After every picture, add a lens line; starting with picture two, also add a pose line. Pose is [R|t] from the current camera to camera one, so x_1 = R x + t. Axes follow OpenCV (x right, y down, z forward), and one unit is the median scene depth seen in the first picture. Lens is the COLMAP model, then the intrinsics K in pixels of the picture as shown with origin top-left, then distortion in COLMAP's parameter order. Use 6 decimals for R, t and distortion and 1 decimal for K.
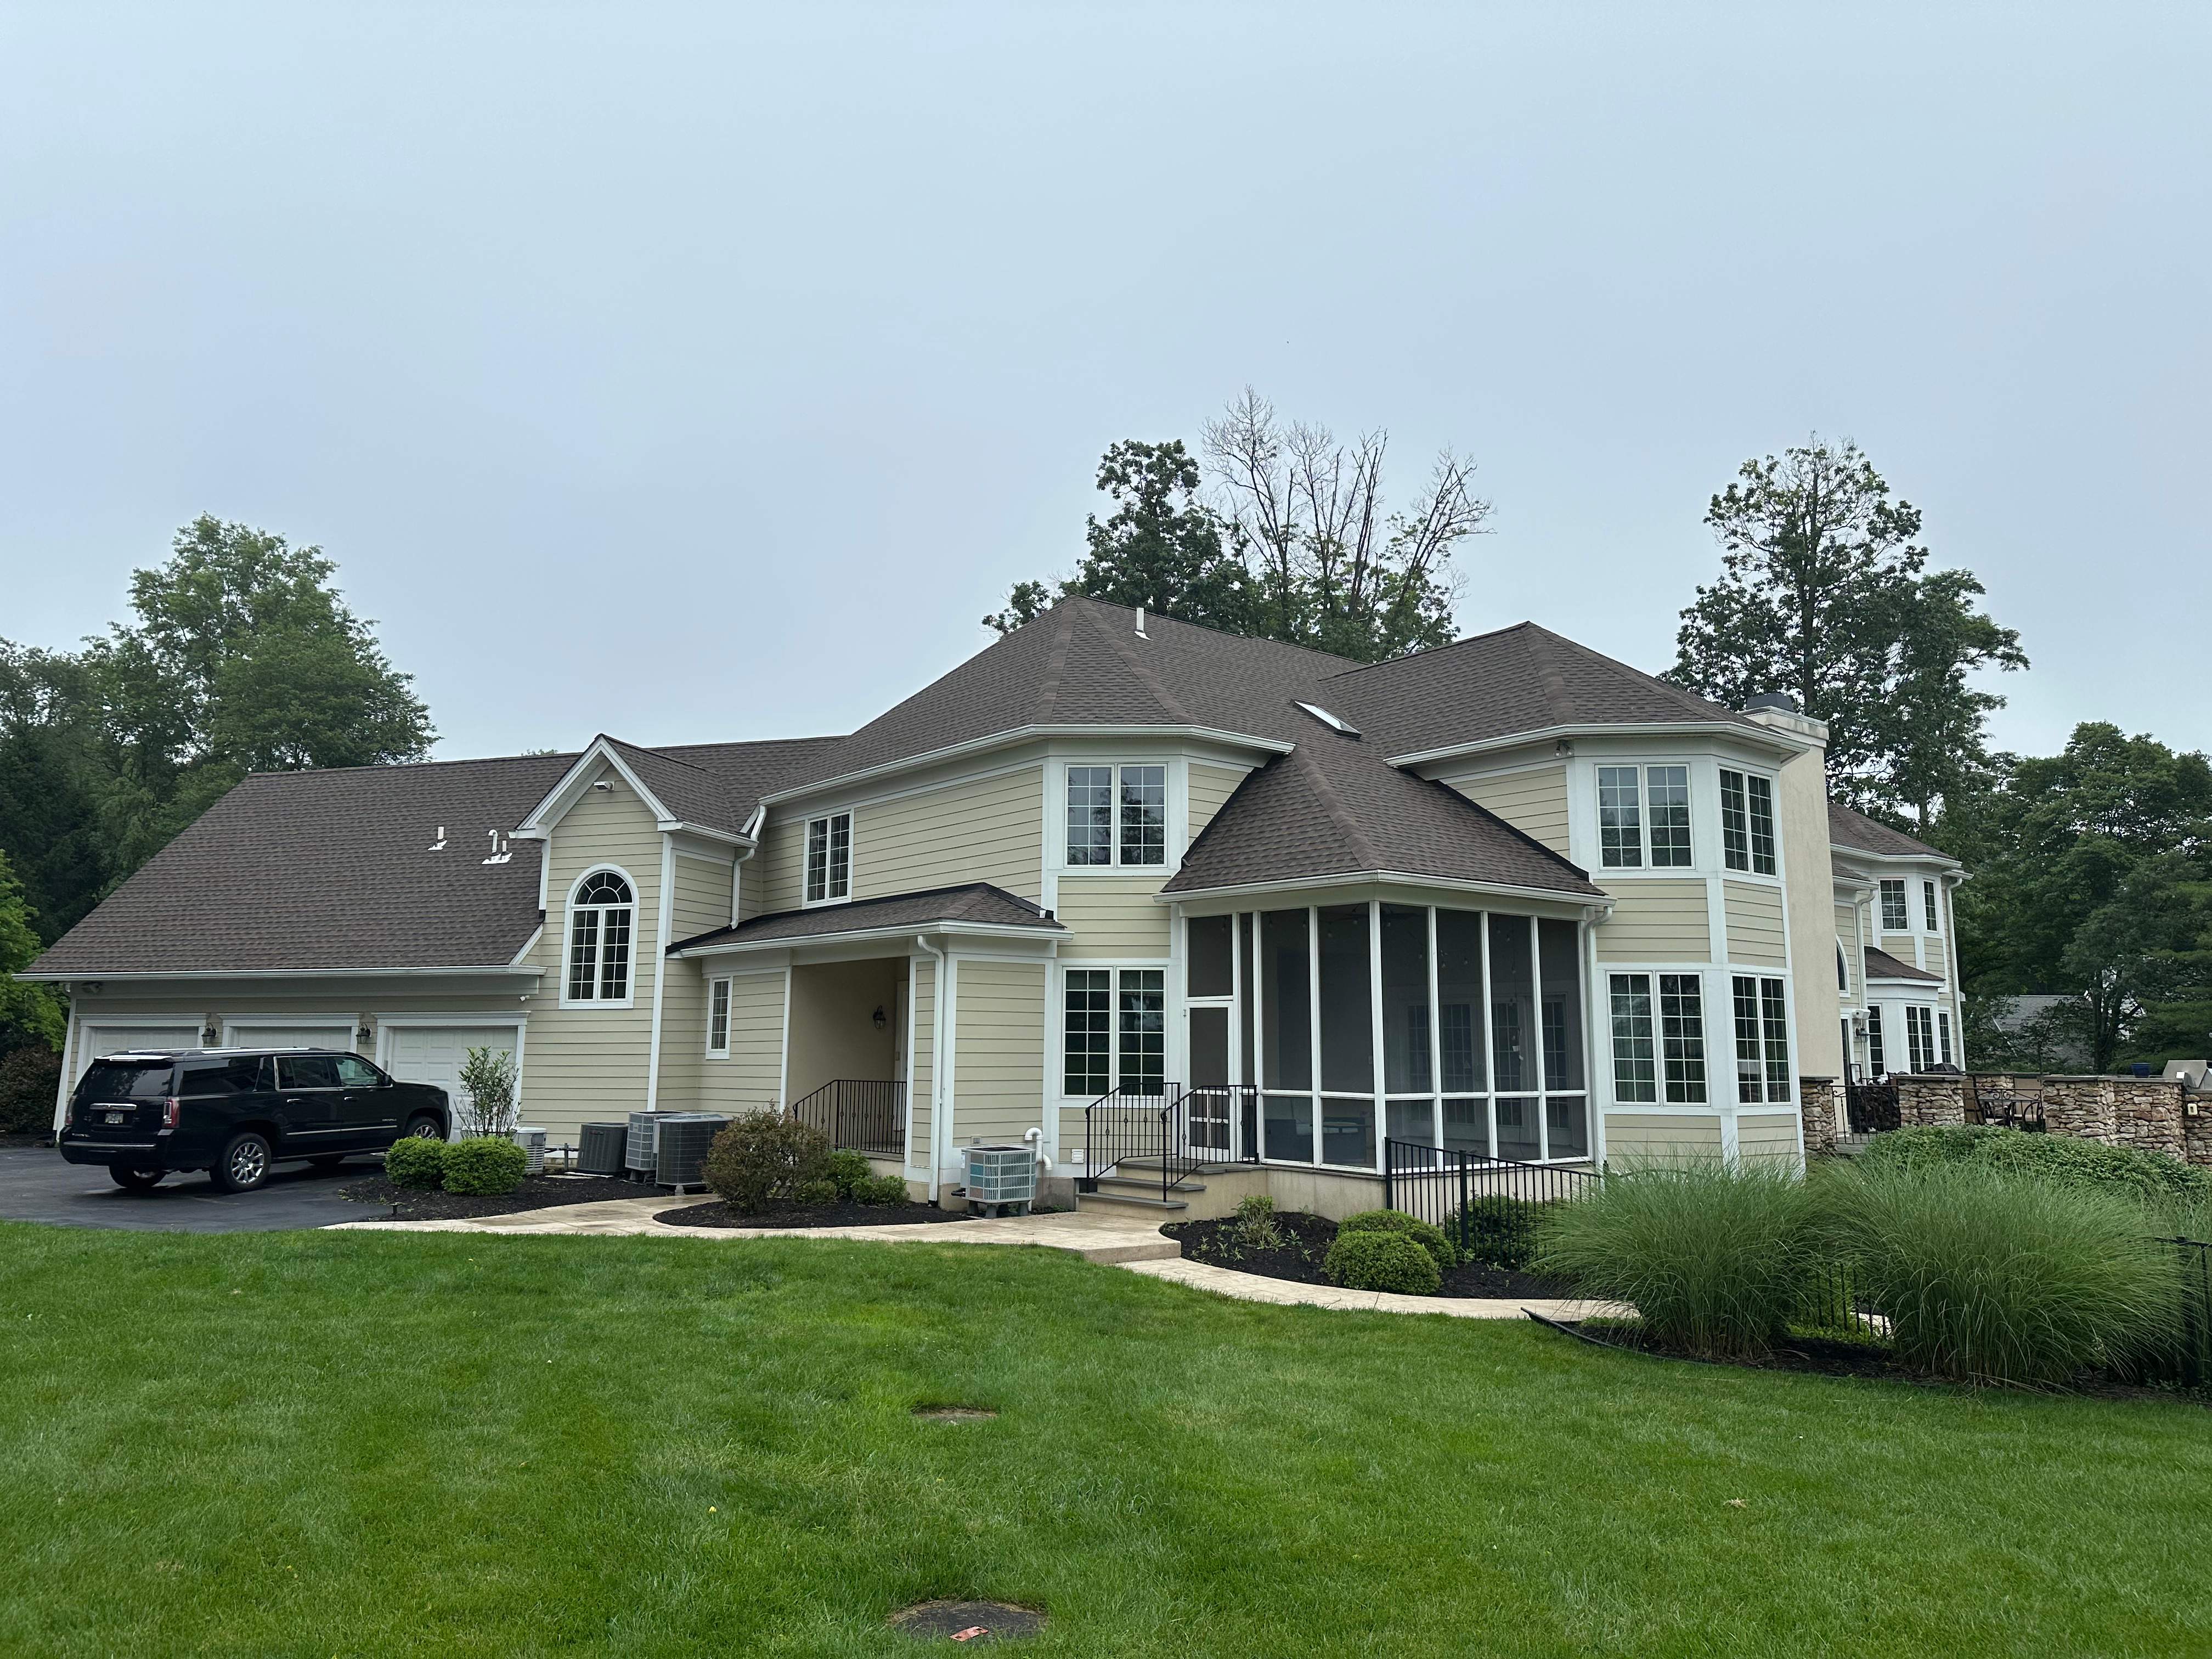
lens RADIAL K [[1532.0, 0, 1103.1], [0, 1532.0, 820.4], [0, 0, 1]] dist [0.179337, -0.321628]
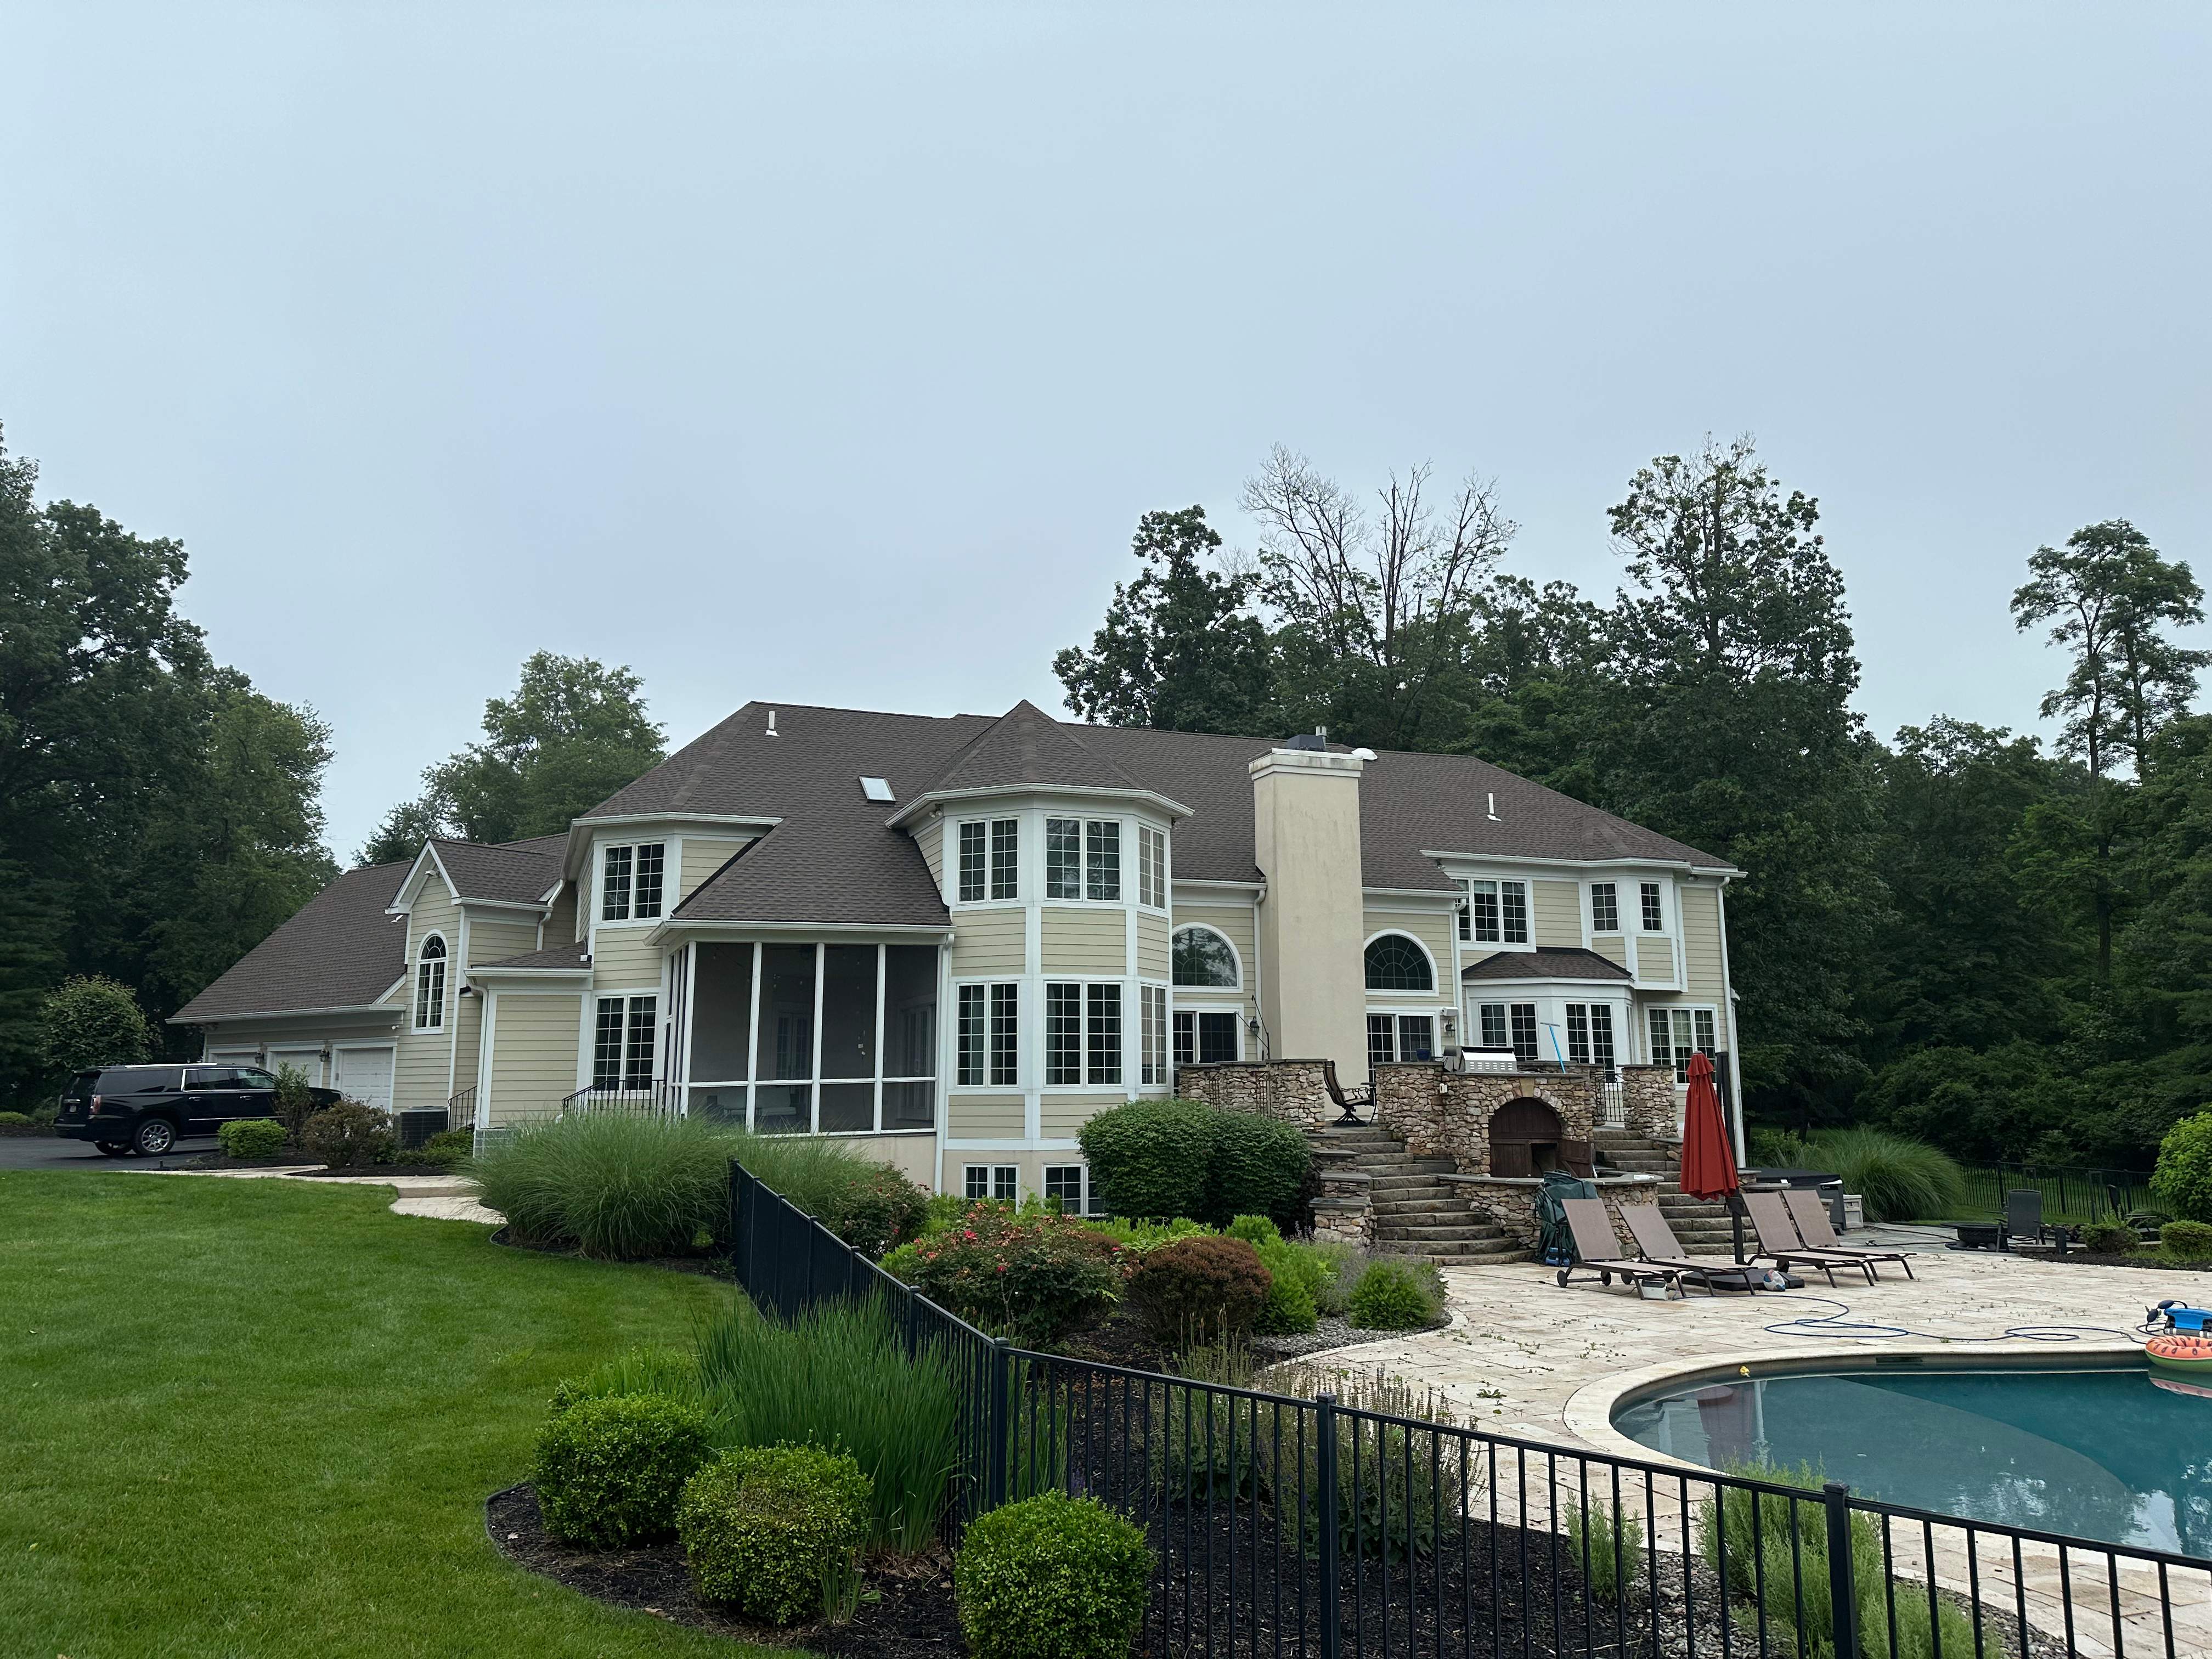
lens RADIAL K [[1532.0, 0, 1103.1], [0, 1532.0, 820.4], [0, 0, 1]] dist [0.179337, -0.321628]
pose [[0.945012, -0.065035, -0.320503, 0.810146], [0.060515, 0.997877, -0.024057, 0.000521], [0.321388, 0.003339, 0.946942, -0.151534]]
